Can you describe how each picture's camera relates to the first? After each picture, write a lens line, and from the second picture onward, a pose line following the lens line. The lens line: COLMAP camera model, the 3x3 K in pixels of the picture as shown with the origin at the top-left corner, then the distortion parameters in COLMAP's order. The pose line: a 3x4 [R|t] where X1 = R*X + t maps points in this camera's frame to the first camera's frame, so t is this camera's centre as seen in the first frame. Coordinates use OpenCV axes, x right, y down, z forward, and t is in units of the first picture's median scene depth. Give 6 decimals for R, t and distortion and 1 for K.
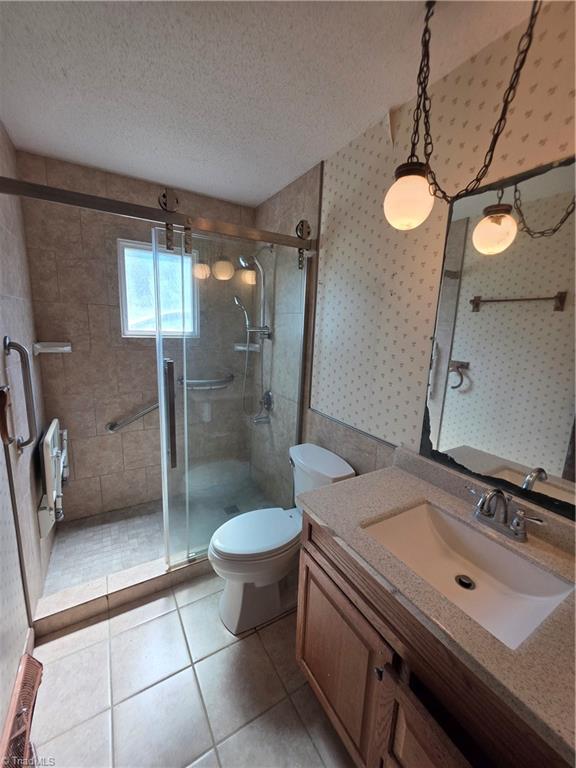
lens RADIAL K [[309.4, 0, 289.8], [0, 309.4, 382.9], [0, 0, 1]] dist [0.000120, 0.000022]
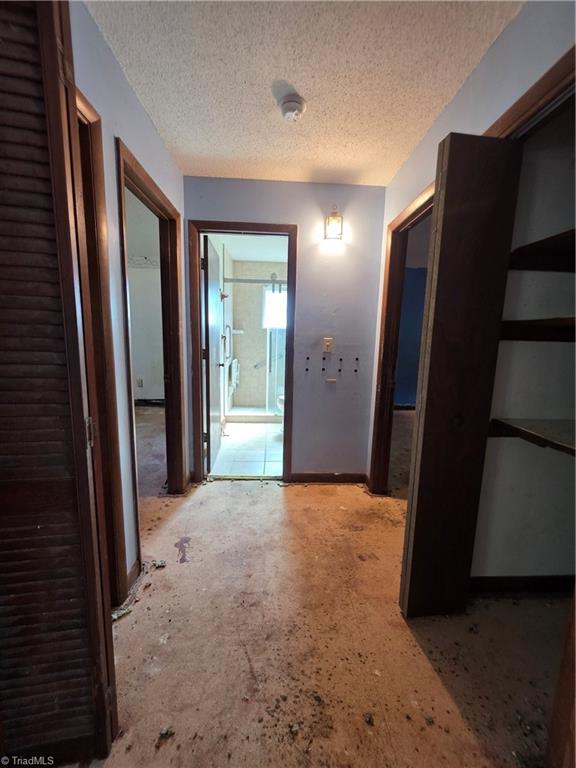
lens RADIAL K [[309.4, 0, 286.7], [0, 309.4, 383.1], [0, 0, 1]] dist [0.000120, 0.000022]
pose [[0.880708, 0.058476, -0.470037, 0.859117], [-0.079408, 0.996533, -0.024811, 0.356462], [0.466957, 0.059176, 0.882298, -1.097448]]
